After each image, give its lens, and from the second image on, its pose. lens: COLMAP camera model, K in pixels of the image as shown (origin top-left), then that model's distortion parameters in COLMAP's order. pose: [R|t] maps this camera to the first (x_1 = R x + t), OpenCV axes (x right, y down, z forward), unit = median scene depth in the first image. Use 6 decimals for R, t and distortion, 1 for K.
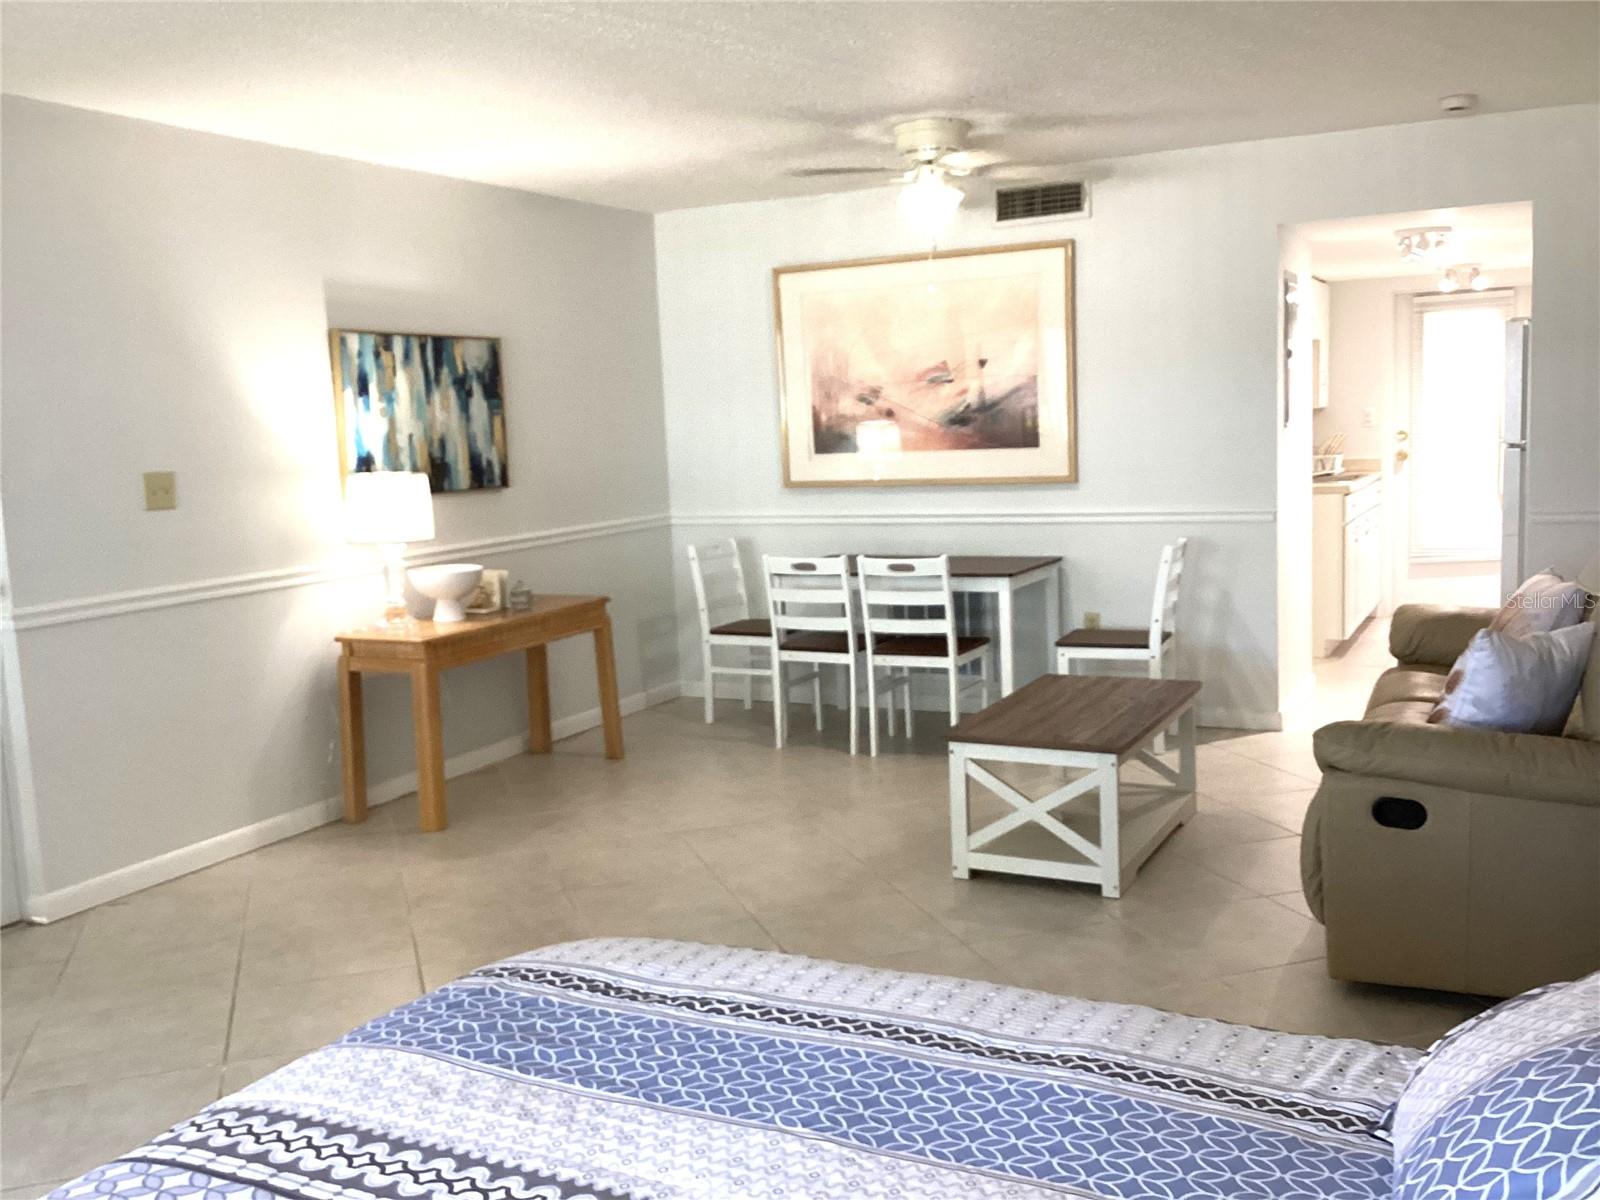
lens RADIAL K [[1476.8, 0, 806.1], [0, 1476.8, 616.6], [0, 0, 1]] dist [0.092371, -0.236470]
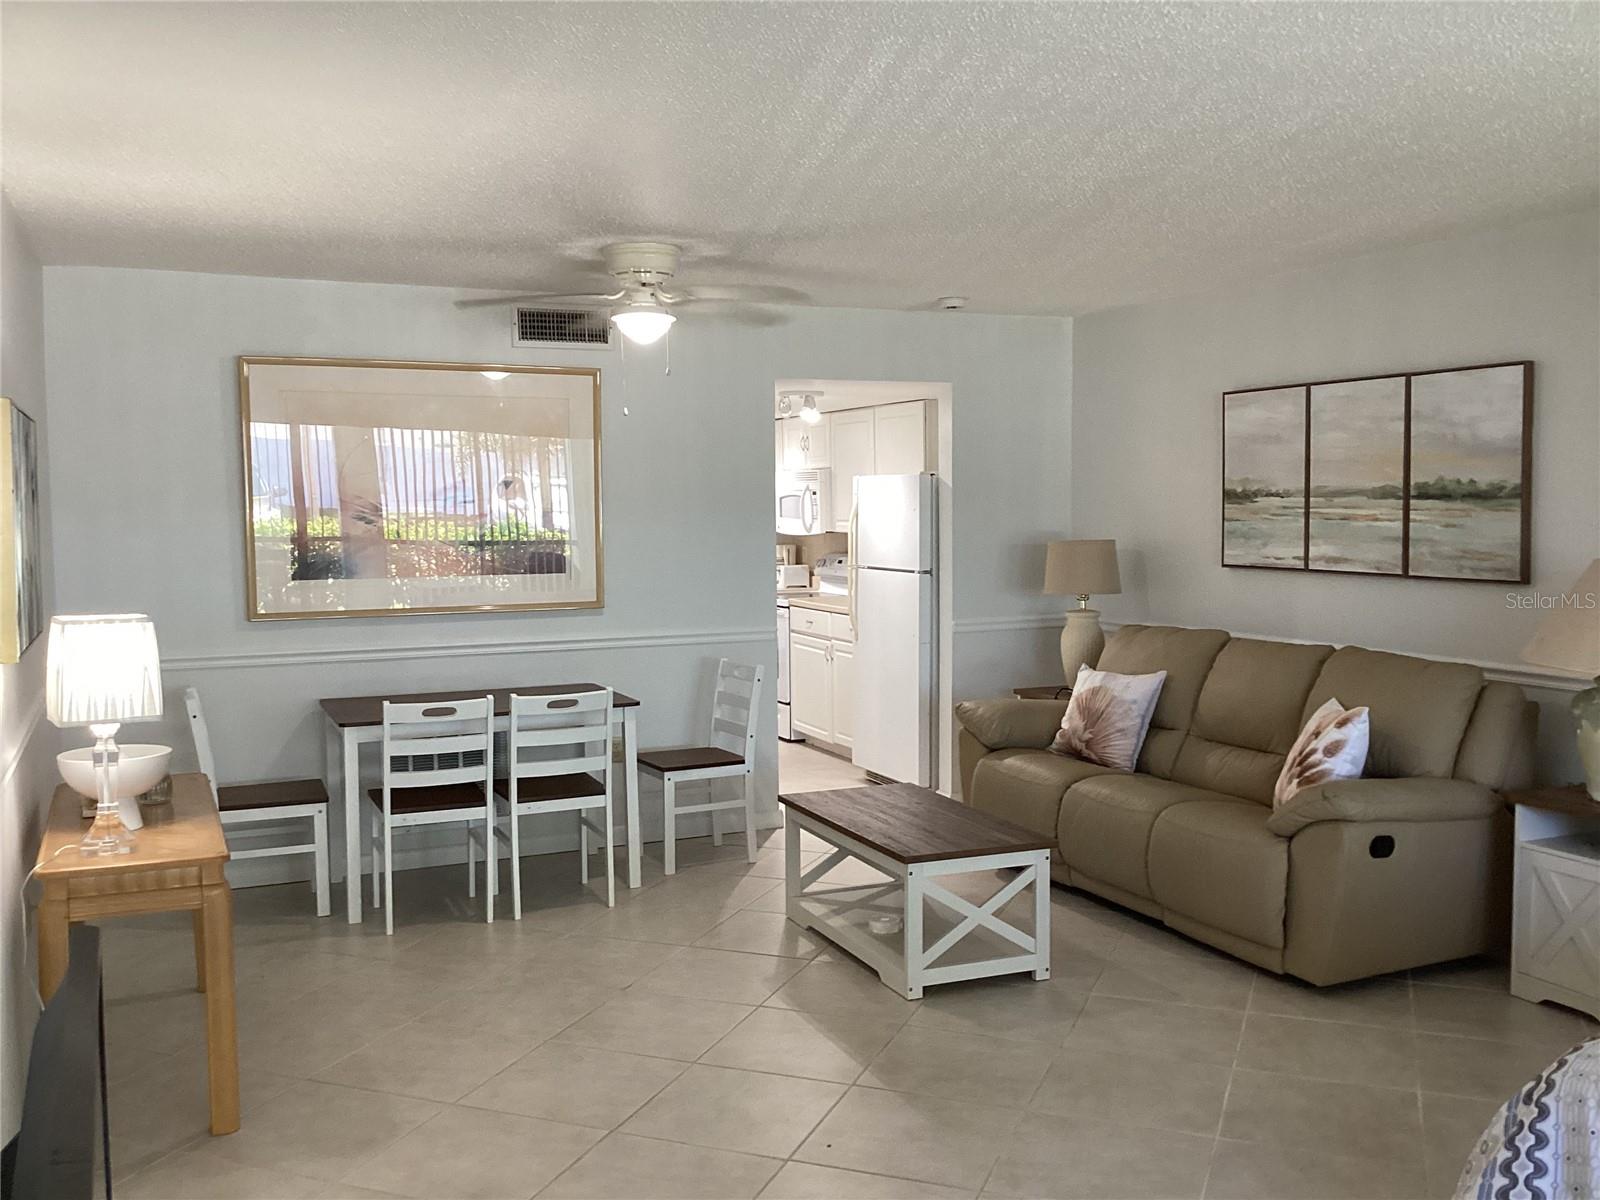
lens RADIAL K [[1455.6, 0, 800.0], [0, 1455.6, 600.0], [0, 0, 1]] dist [0.096598, -0.187580]
pose [[0.631946, -0.016514, 0.774837, -0.652297], [0.085580, 0.995146, -0.048589, -0.048241], [-0.770273, 0.097016, 0.630291, 0.364682]]
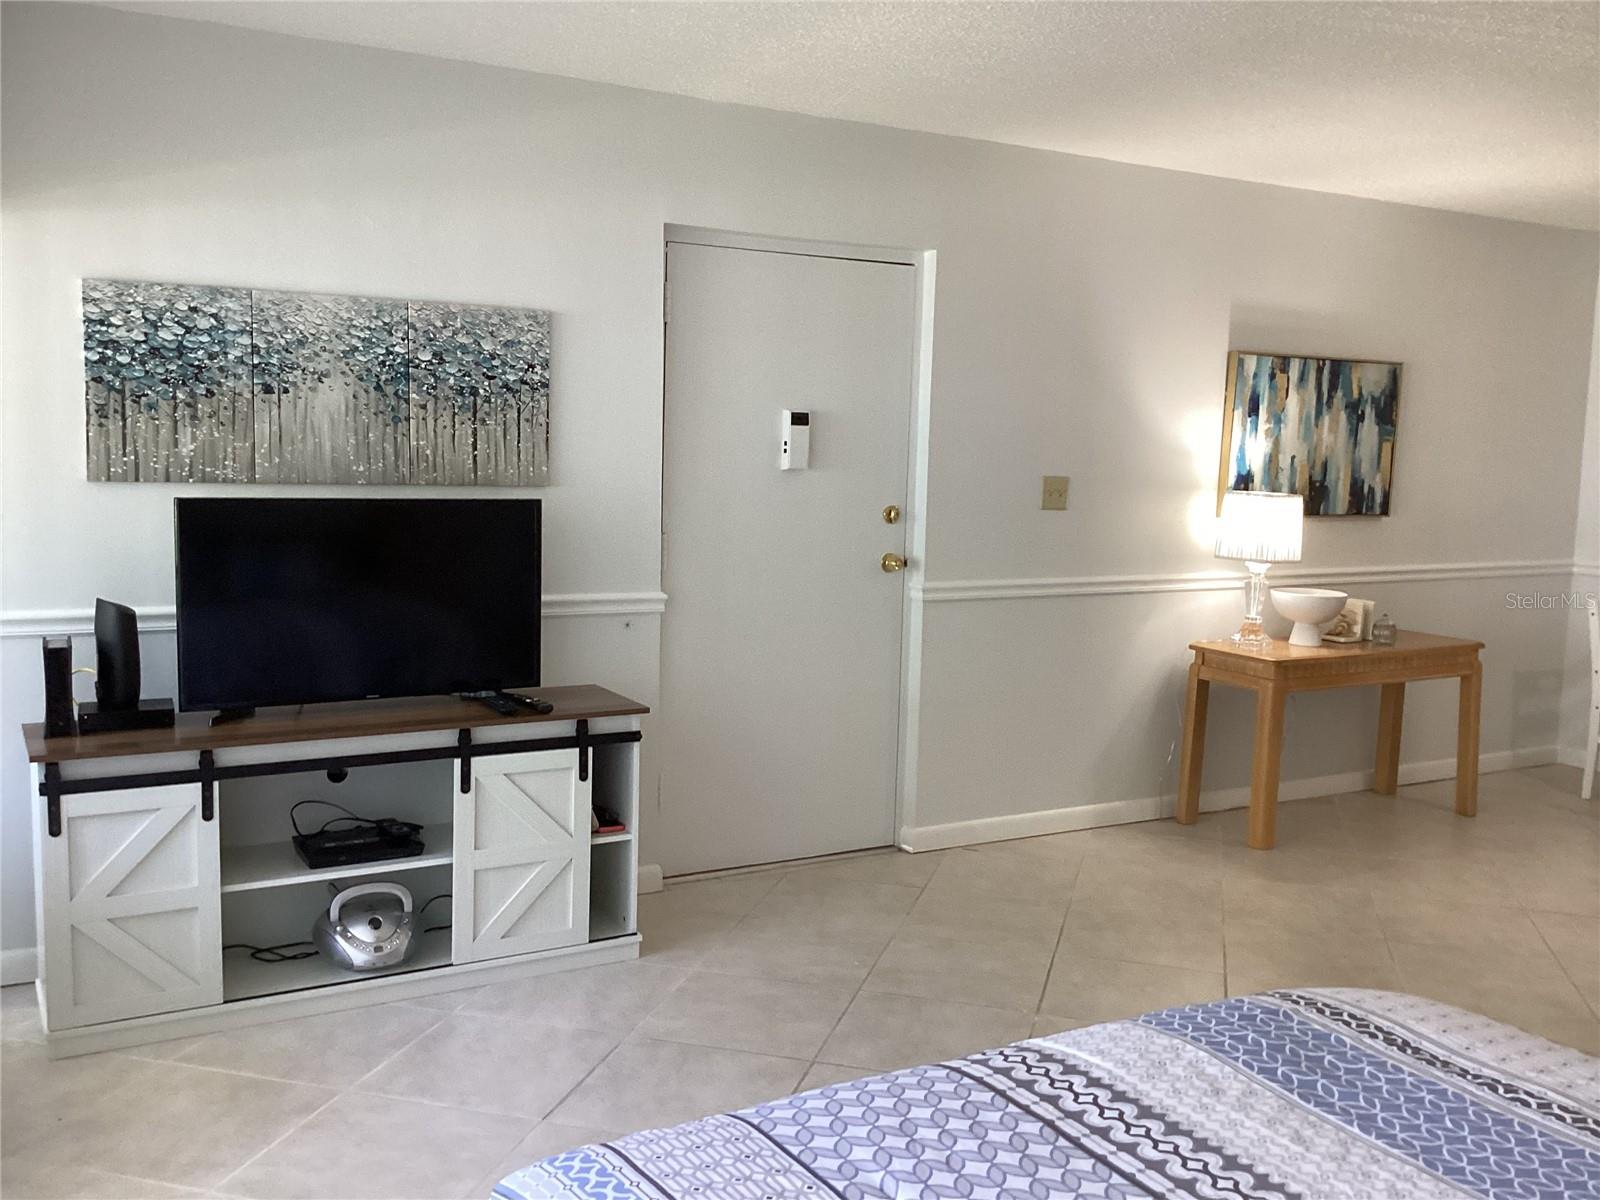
lens RADIAL K [[1455.6, 0, 800.0], [0, 1455.6, 600.0], [0, 0, 1]] dist [0.096598, -0.187580]
pose [[0.831722, 0.125911, -0.540726, 0.012320], [-0.135595, 0.990518, 0.022081, -0.004127], [0.538380, 0.054954, 0.840909, -0.025322]]
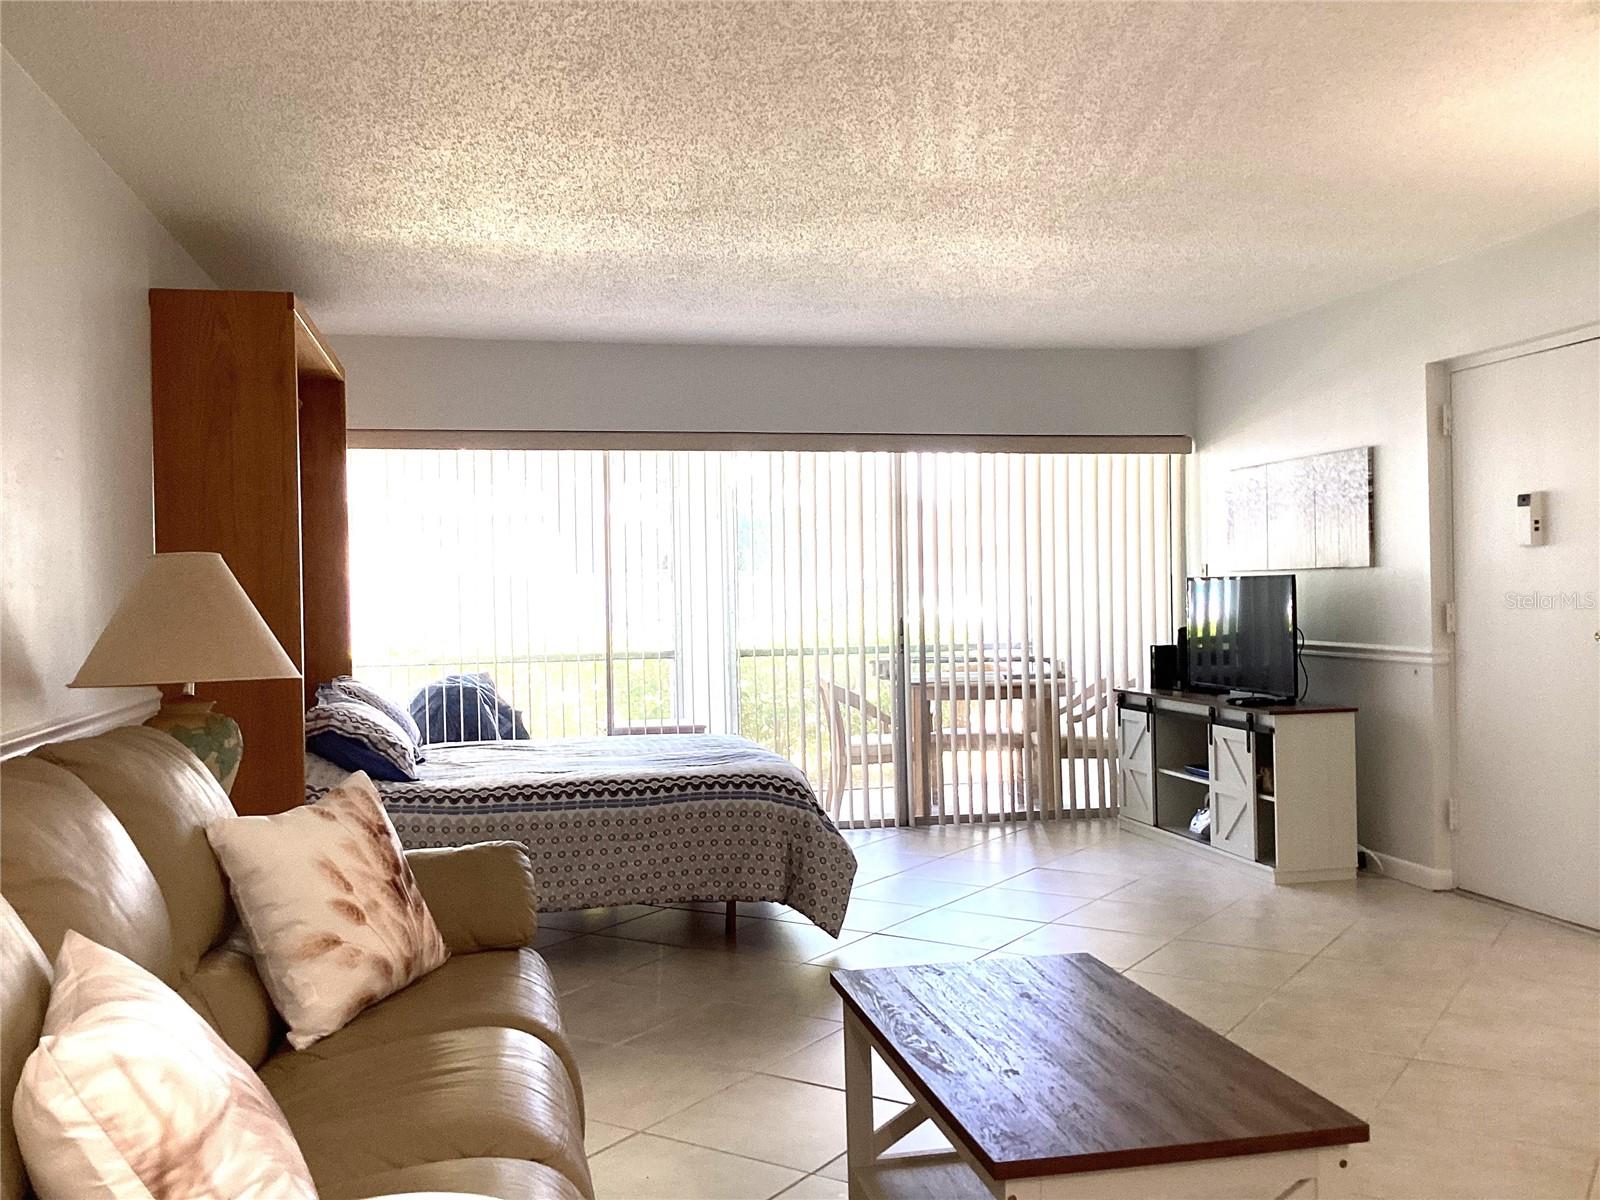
lens RADIAL K [[1455.6, 0, 800.0], [0, 1455.6, 600.0], [0, 0, 1]] dist [0.096598, -0.187580]
pose [[-0.780501, 0.059056, -0.622359, 0.557481], [-0.034227, 0.989998, 0.136865, -0.157943], [0.624216, 0.128125, -0.770674, 1.282650]]
